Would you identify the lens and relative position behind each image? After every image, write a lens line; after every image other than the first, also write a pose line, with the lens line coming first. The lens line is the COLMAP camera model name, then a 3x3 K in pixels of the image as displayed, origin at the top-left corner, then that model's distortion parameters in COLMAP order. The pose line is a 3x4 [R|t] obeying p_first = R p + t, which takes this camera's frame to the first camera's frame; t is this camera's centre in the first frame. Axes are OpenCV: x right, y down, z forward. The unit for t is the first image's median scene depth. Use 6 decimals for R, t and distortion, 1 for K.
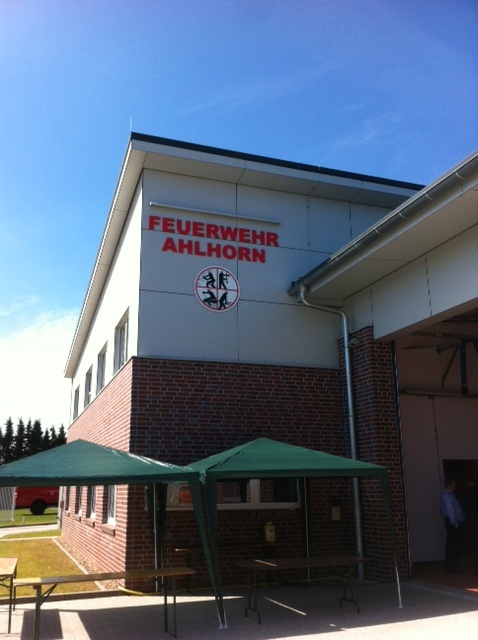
lens RADIAL K [[622.4, 0, 239.5], [0, 622.4, 320.3], [0, 0, 1]] dist [0.007853, 0.000000]
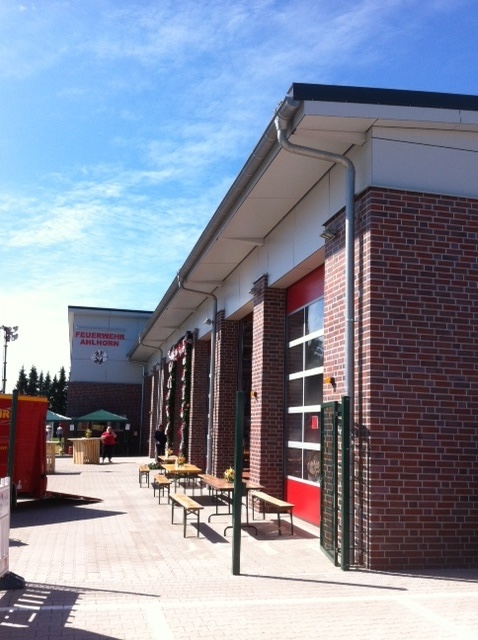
lens RADIAL K [[721.4, 0, 239.3], [0, 721.4, 319.7], [0, 0, 1]] dist [-0.002141, 0.000000]
pose [[0.990621, 0.019010, -0.135308, 1.045781], [-0.003996, 0.993881, 0.110382, -0.587217], [0.136578, -0.108806, 0.984636, -2.168096]]
